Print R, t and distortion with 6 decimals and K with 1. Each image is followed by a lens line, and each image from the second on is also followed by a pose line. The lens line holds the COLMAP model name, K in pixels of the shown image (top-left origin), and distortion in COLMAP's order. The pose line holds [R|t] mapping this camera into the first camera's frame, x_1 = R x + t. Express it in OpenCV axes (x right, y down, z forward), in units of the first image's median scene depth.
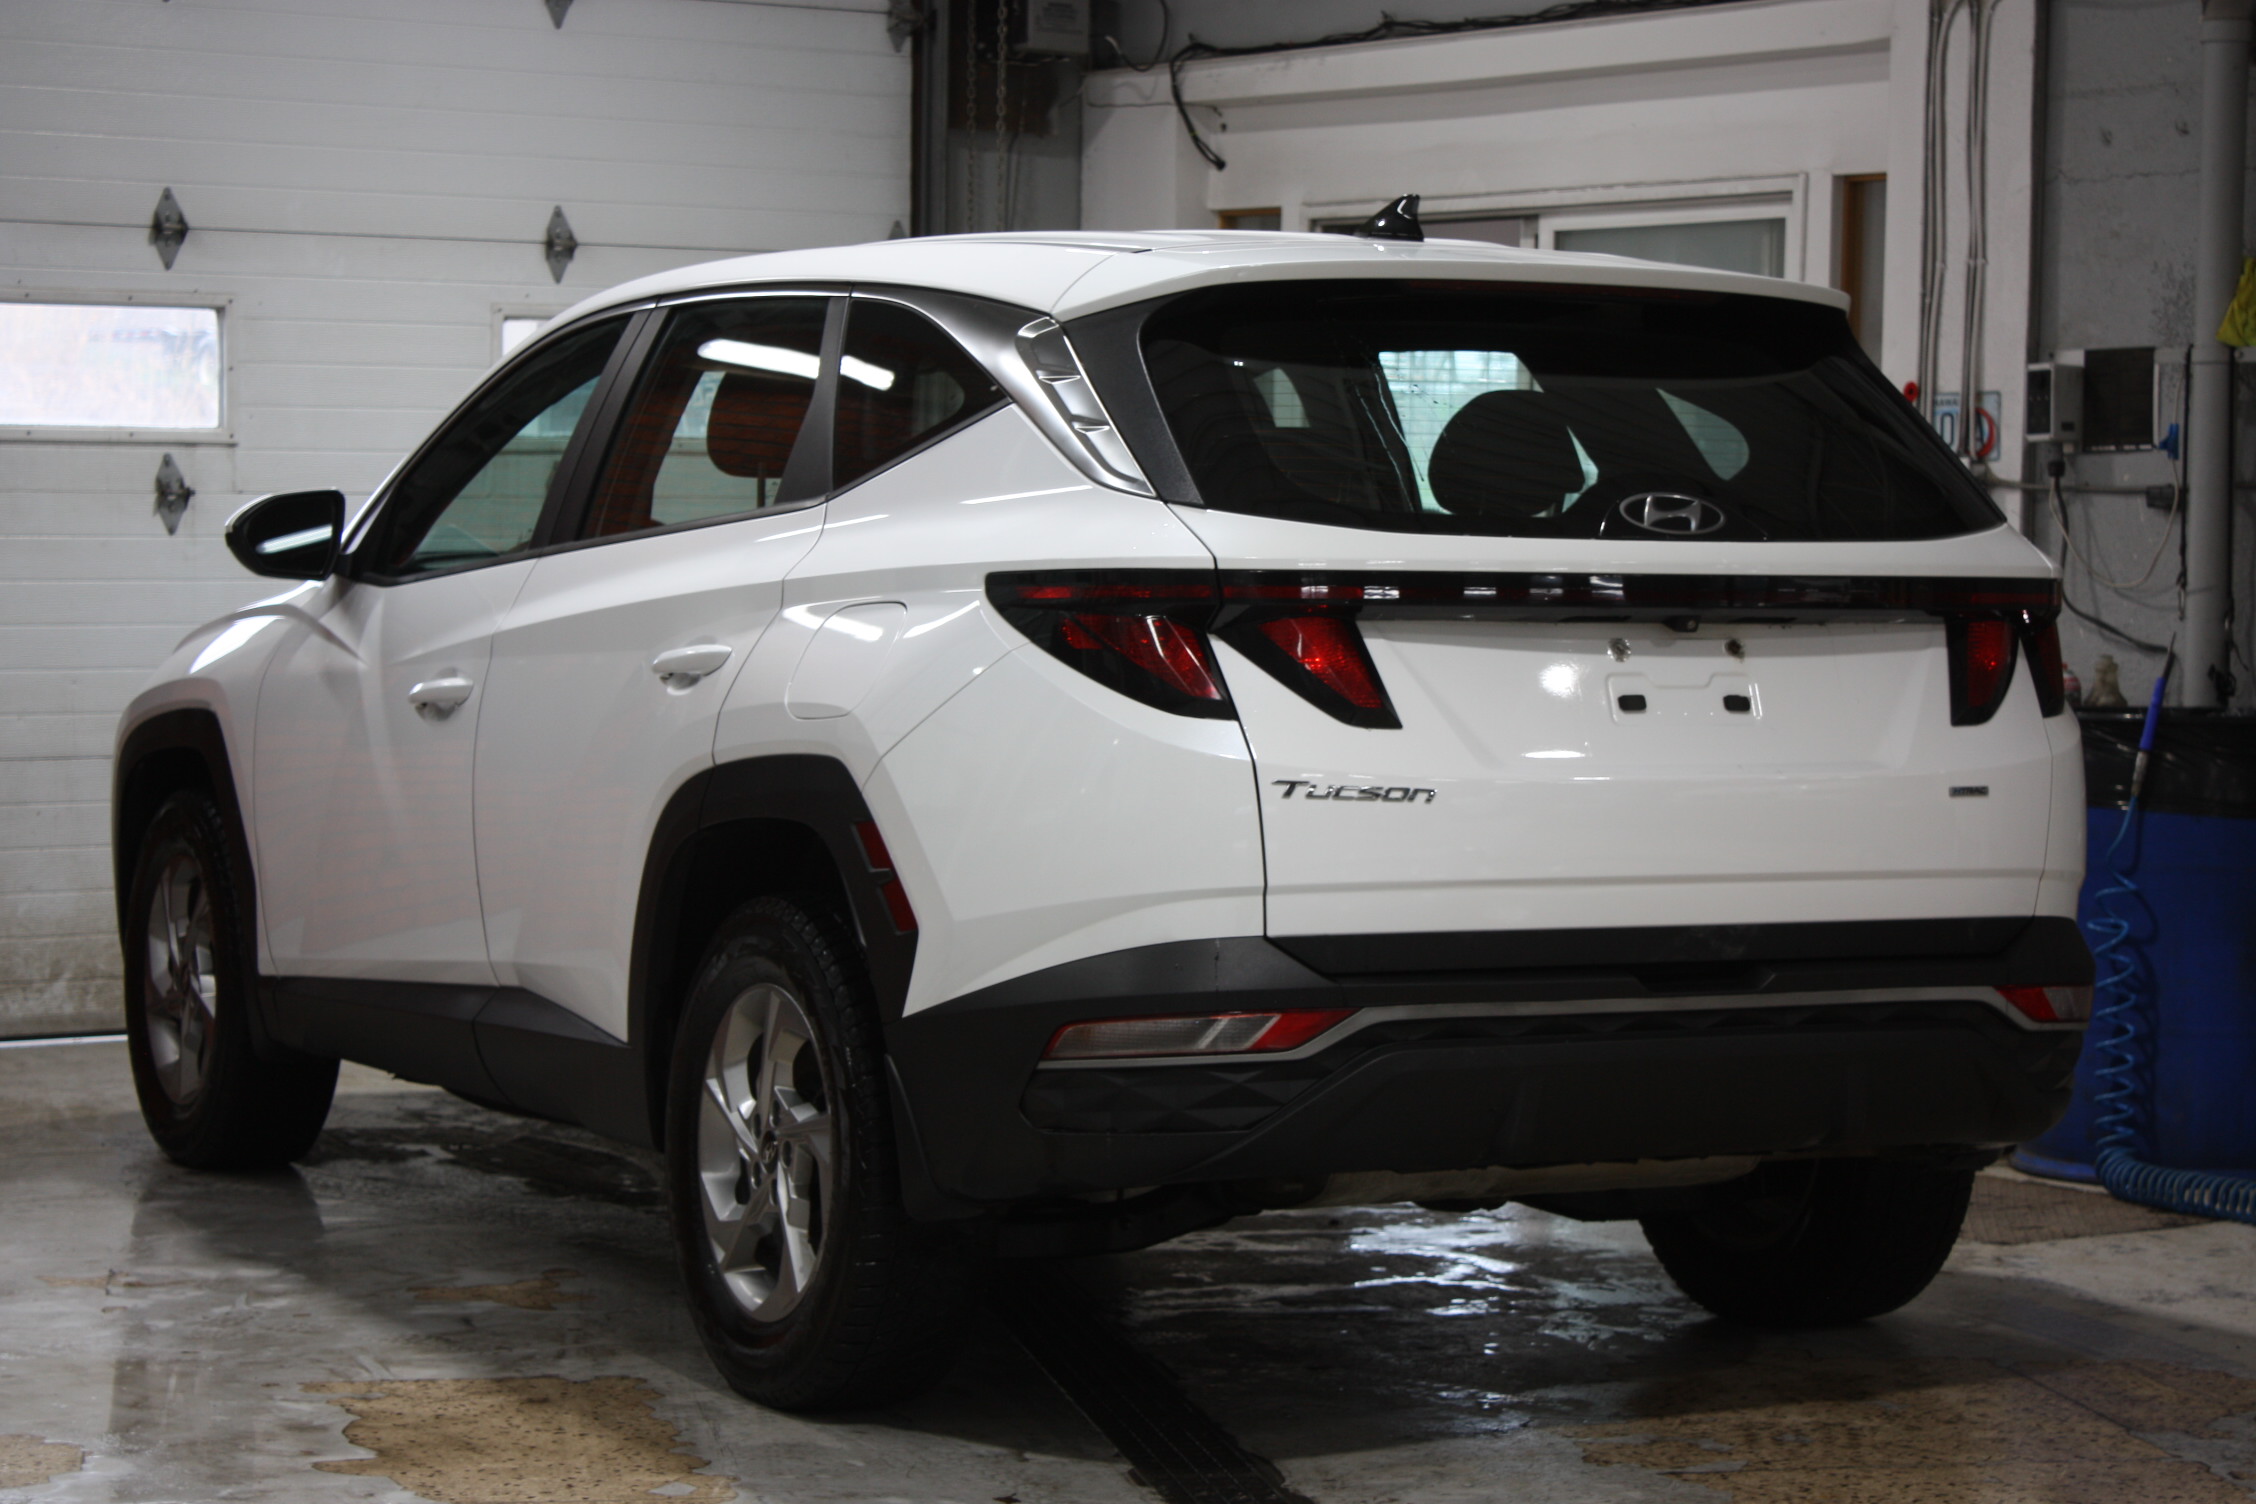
lens RADIAL K [[4842.8, 0, 1245.0], [0, 4842.8, 753.0], [0, 0, 1]] dist [0.113399, -0.226819]
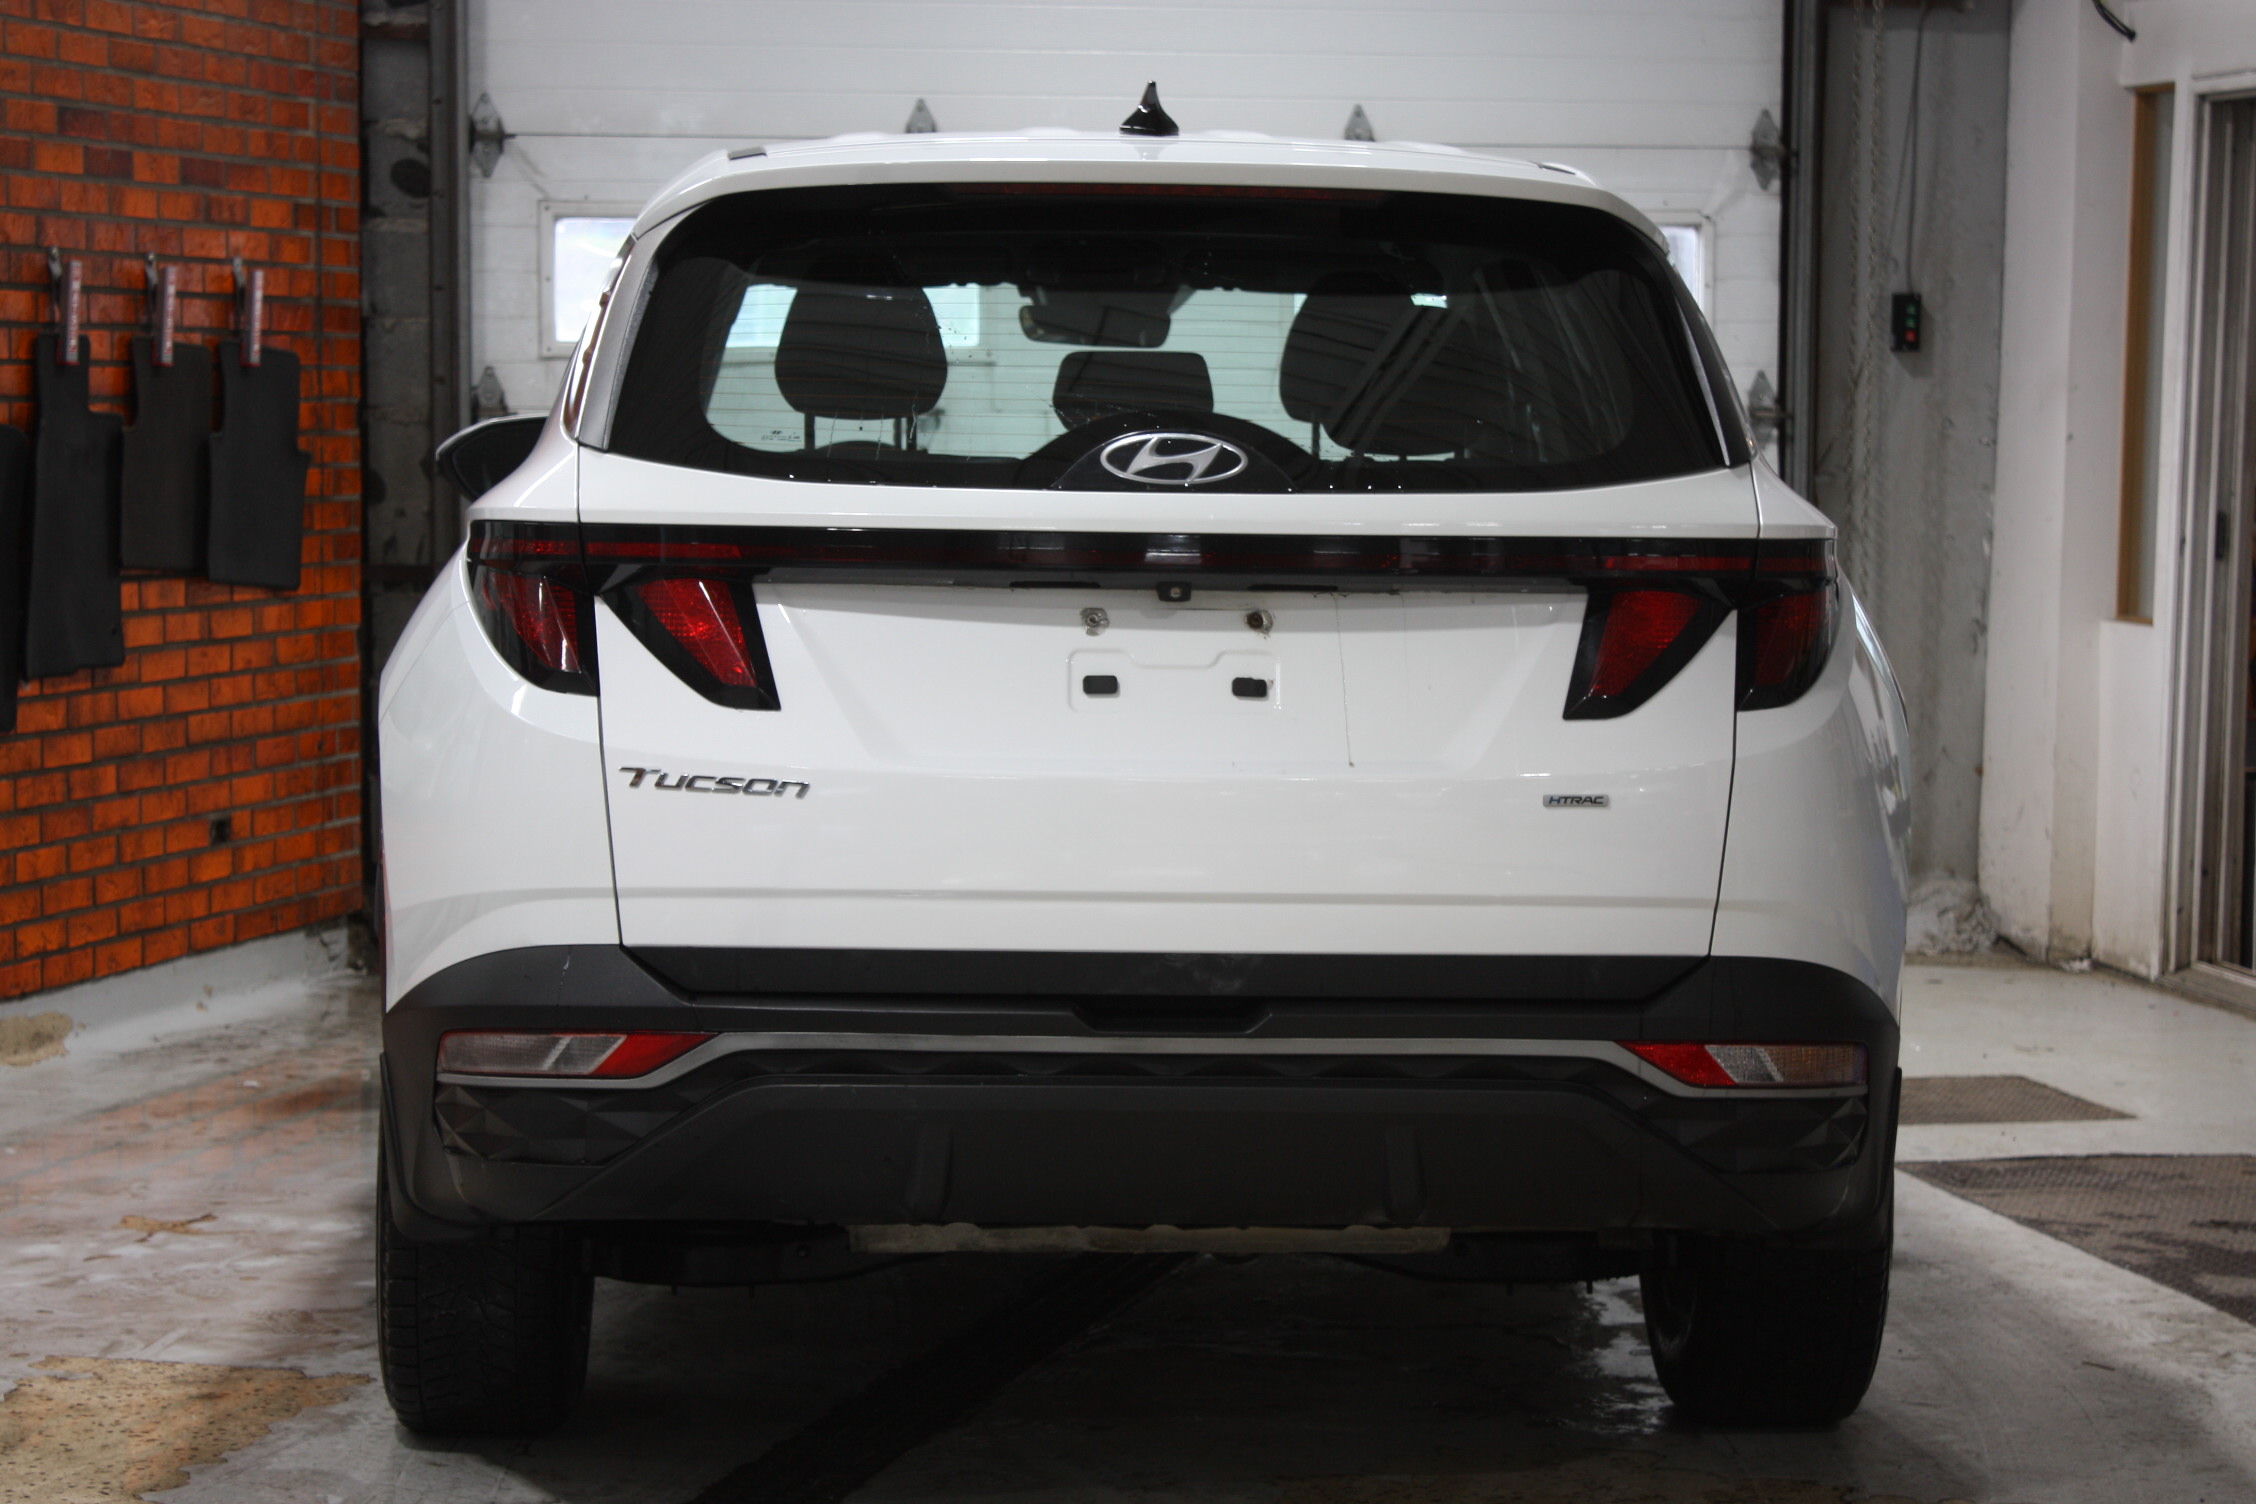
lens RADIAL K [[4842.8, 0, 1245.0], [0, 4842.8, 753.0], [0, 0, 1]] dist [0.113399, -0.226819]
pose [[0.903691, 0.029162, -0.427191, 0.460486], [-0.019776, 0.999456, 0.026393, -0.021138], [0.427728, -0.015403, 0.903776, 0.249710]]
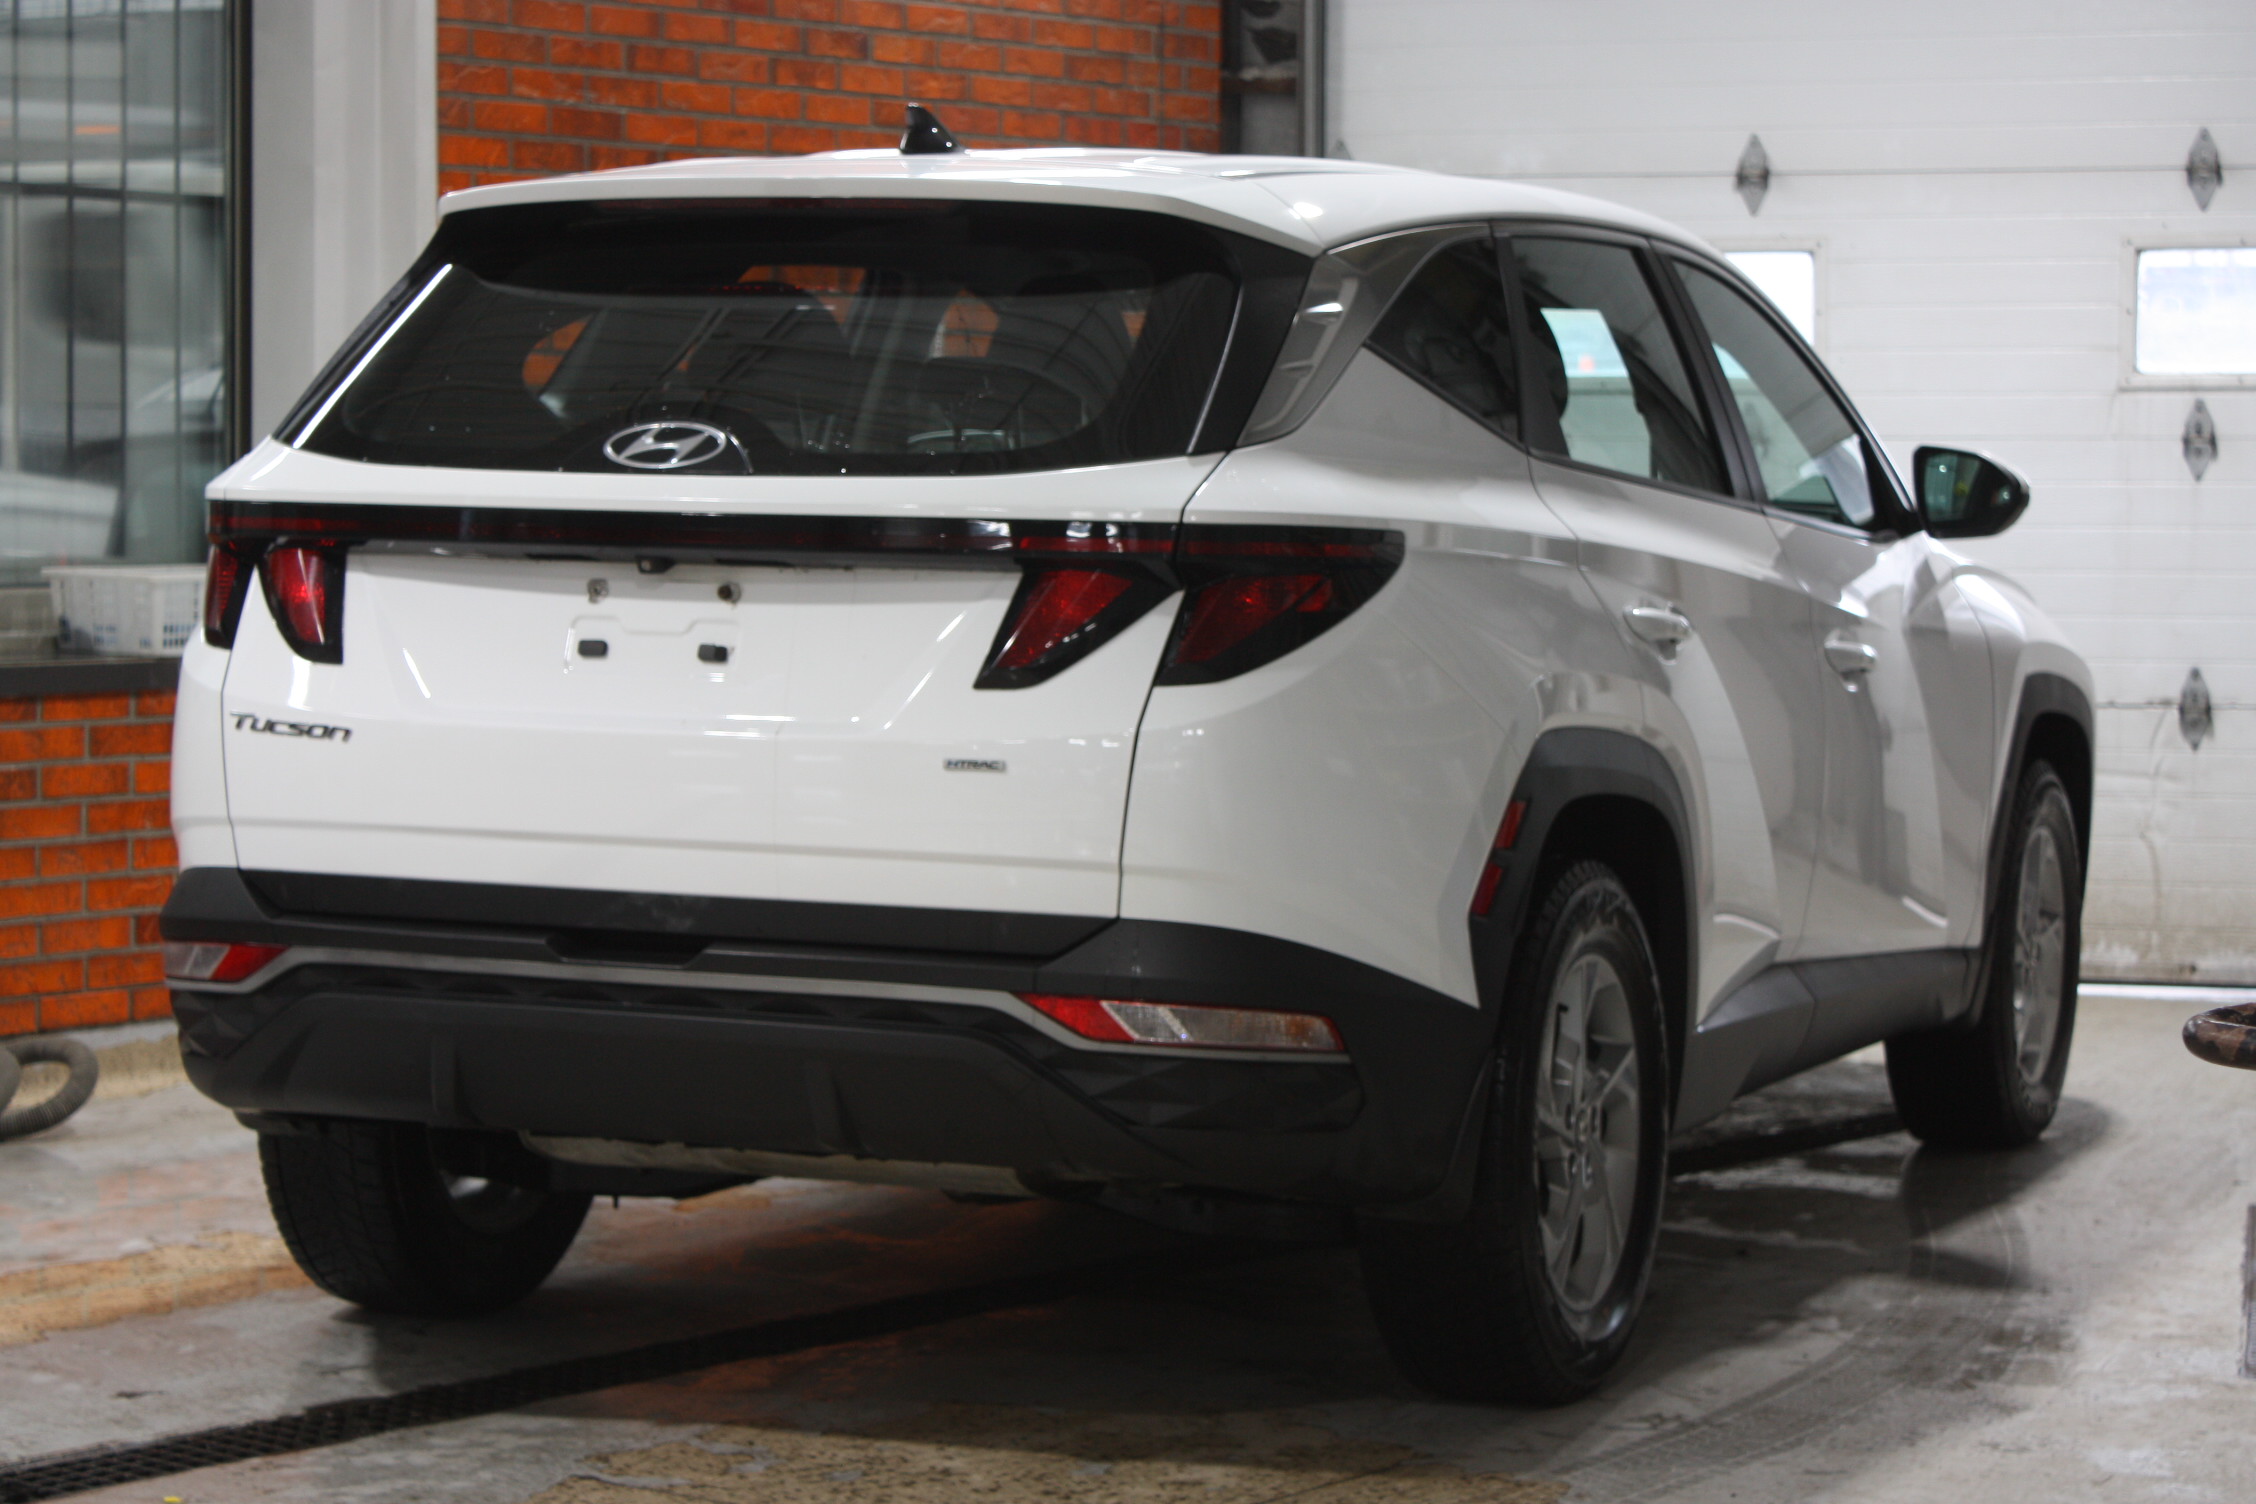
lens RADIAL K [[4842.8, 0, 1245.0], [0, 4842.8, 753.0], [0, 0, 1]] dist [0.113399, -0.226819]
pose [[0.642219, 0.045926, -0.765144, 0.872254], [-0.039514, 0.998860, 0.026788, -0.020044], [0.765502, 0.013031, 0.643302, 0.494159]]
